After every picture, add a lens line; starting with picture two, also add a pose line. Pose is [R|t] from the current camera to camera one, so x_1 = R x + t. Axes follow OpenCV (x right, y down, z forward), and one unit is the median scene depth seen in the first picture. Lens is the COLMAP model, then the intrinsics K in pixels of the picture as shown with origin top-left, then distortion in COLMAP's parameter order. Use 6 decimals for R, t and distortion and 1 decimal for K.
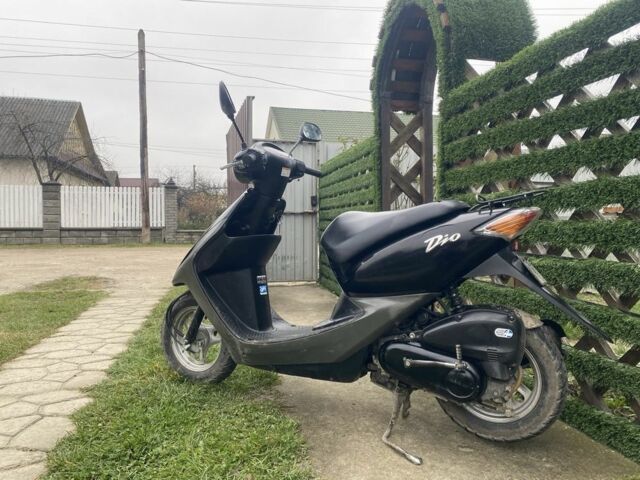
lens RADIAL K [[492.7, 0, 320.0], [0, 492.7, 240.0], [0, 0, 1]] dist [0.022924, -0.014843]
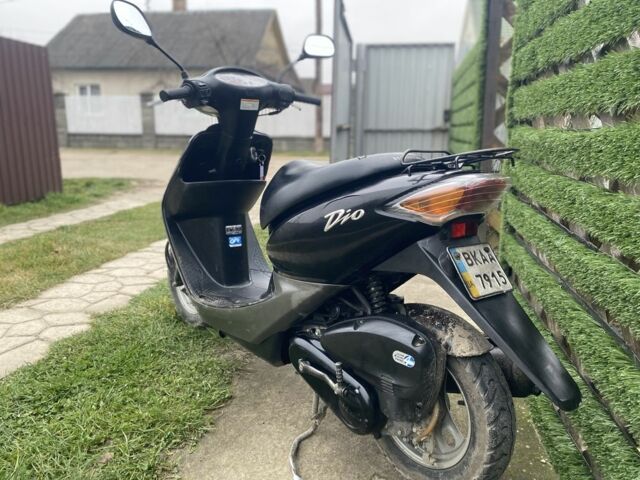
lens RADIAL K [[492.7, 0, 320.0], [0, 492.7, 240.0], [0, 0, 1]] dist [0.022924, -0.014843]
pose [[0.916798, 0.097069, -0.387376, 0.477244], [-0.021794, 0.980726, 0.194170, -0.099800], [0.398757, -0.169572, 0.901242, 0.329352]]
